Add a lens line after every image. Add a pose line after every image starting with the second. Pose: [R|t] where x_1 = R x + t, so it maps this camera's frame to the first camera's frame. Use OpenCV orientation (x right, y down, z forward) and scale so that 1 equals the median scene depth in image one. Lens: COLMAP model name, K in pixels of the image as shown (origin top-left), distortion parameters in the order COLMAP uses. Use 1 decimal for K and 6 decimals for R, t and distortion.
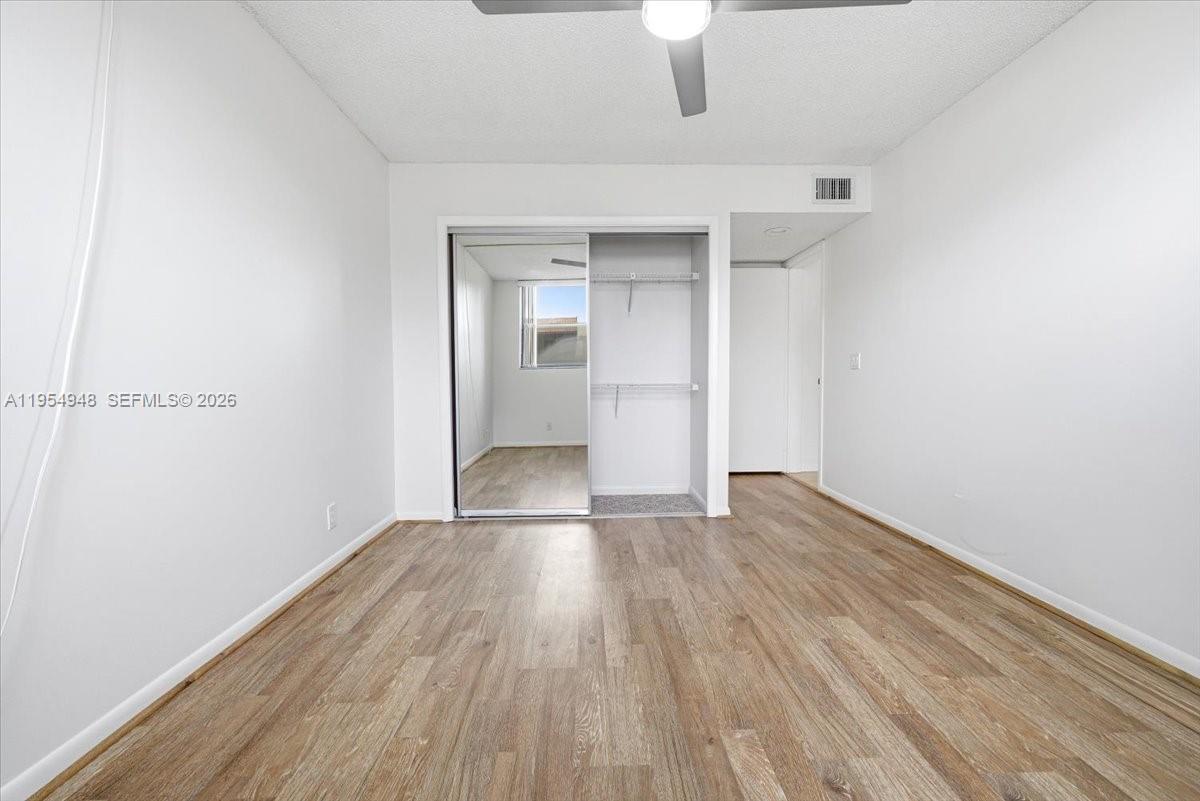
lens RADIAL K [[522.8, 0, 600.6], [0, 522.8, 402.8], [0, 0, 1]] dist [-0.016938, 0.008562]
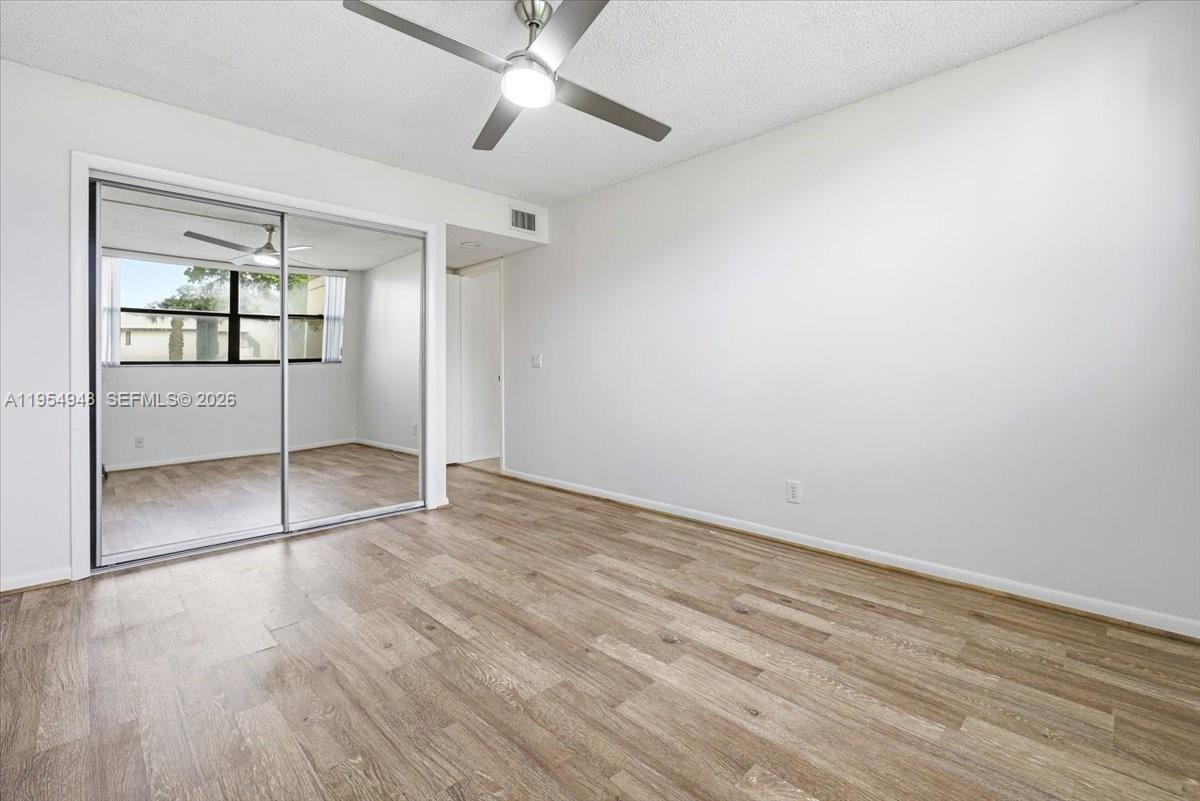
lens RADIAL K [[533.0, 0, 602.3], [0, 533.0, 373.6], [0, 0, 1]] dist [-0.004347, -0.000344]
pose [[0.729275, 0.002287, 0.684217, -0.471355], [0.032772, 0.998730, -0.038268, 0.002256], [-0.683436, 0.050331, 0.728274, -0.030387]]
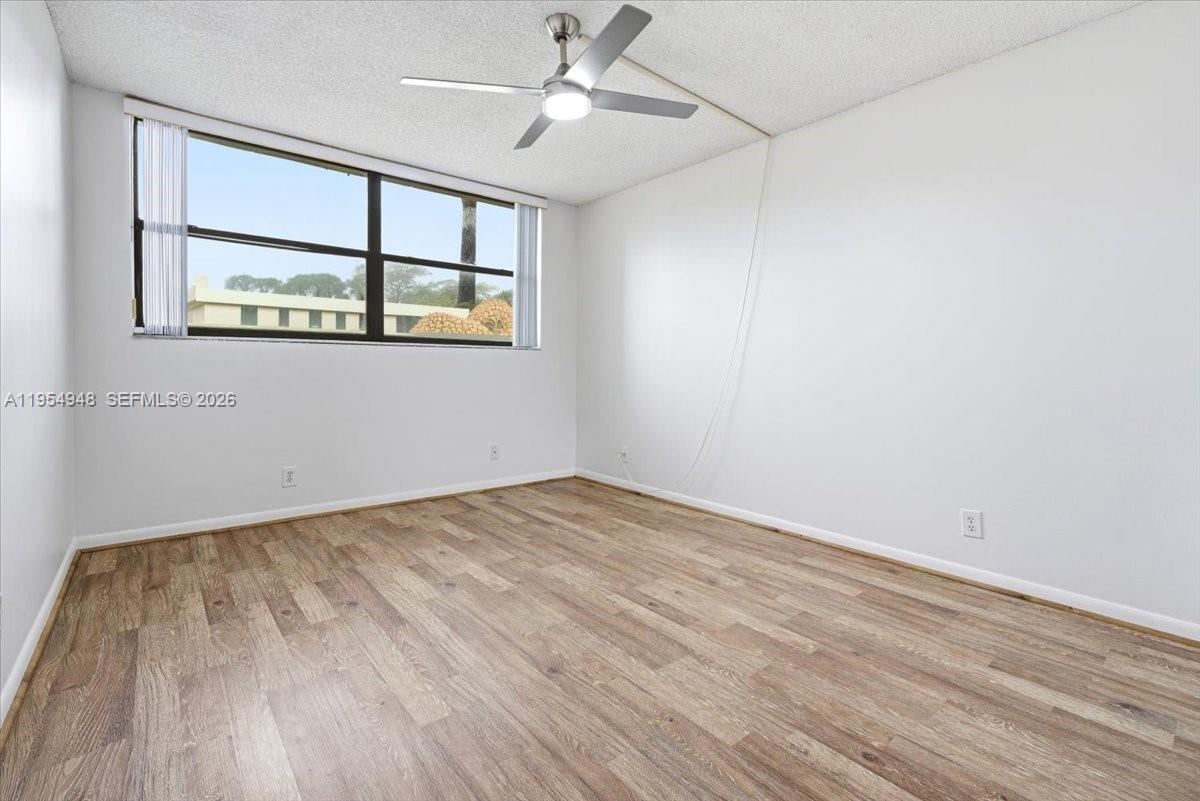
lens RADIAL K [[533.0, 0, 602.3], [0, 533.0, 373.6], [0, 0, 1]] dist [-0.004347, -0.000344]
pose [[-0.781518, 0.006766, -0.623846, 0.744744], [-0.036560, 0.997726, 0.056621, -0.095699], [0.622811, 0.067058, -0.779493, 1.710487]]
